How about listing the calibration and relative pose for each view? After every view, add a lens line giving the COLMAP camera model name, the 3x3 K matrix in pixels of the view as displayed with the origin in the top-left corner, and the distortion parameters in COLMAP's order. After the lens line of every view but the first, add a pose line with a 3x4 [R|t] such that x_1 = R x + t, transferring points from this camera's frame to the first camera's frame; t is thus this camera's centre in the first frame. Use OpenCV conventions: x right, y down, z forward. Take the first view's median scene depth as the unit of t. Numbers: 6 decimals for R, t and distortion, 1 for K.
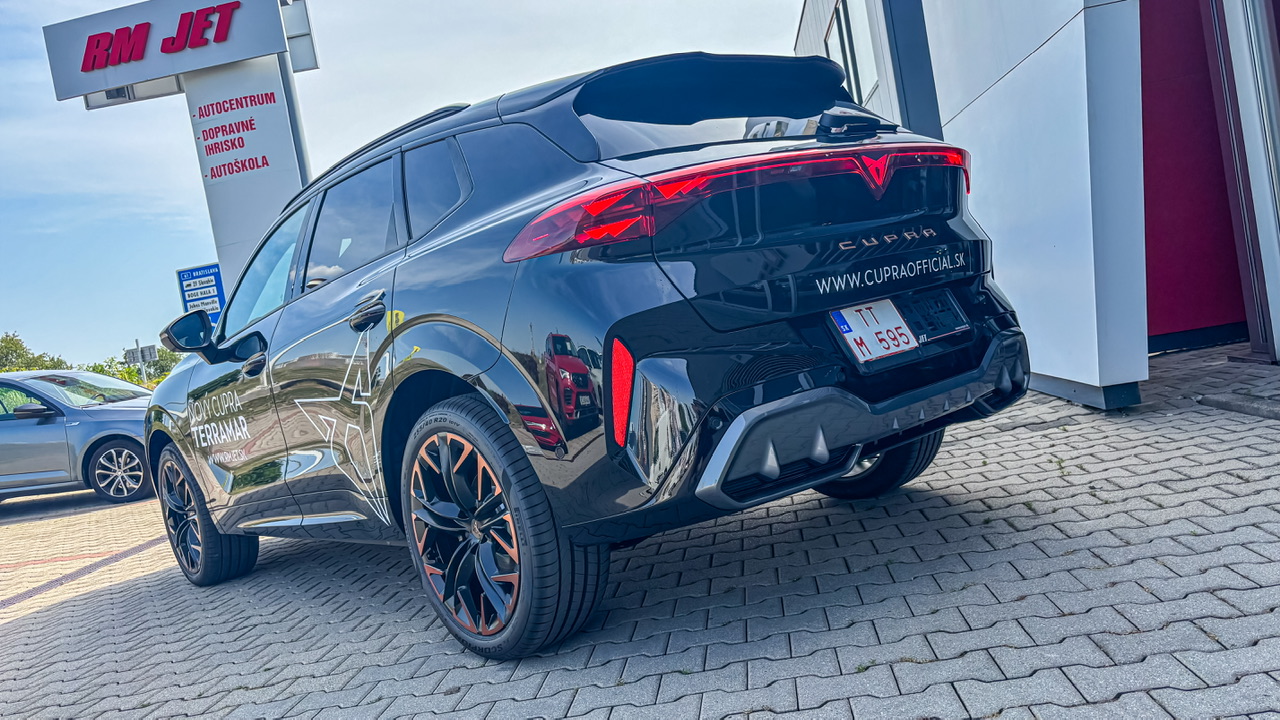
lens RADIAL K [[983.7, 0, 643.8], [0, 983.7, 344.6], [0, 0, 1]] dist [0.045442, -0.059495]
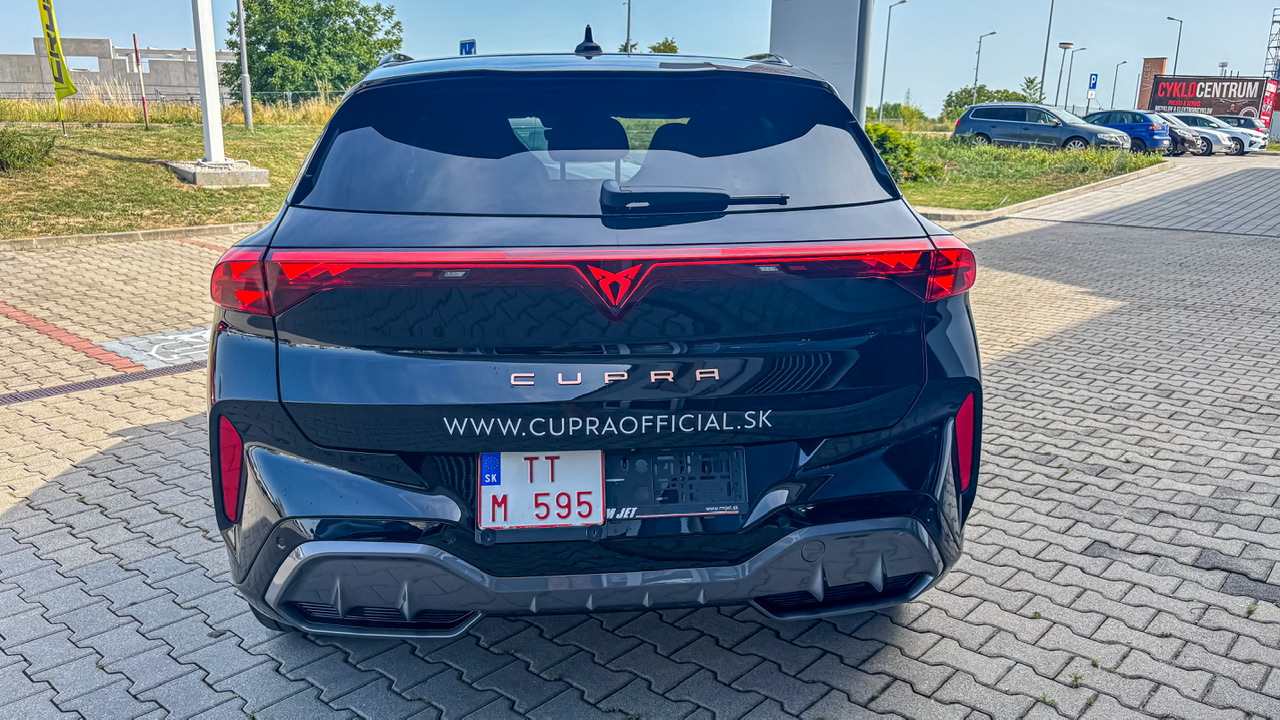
lens RADIAL K [[983.7, 0, 643.8], [0, 983.7, 344.6], [0, 0, 1]] dist [0.045442, -0.059495]
pose [[0.801577, 0.307056, -0.513022, 0.663829], [-0.169542, 0.939563, 0.297449, -0.368516], [0.573350, -0.151450, 0.805191, 0.426699]]
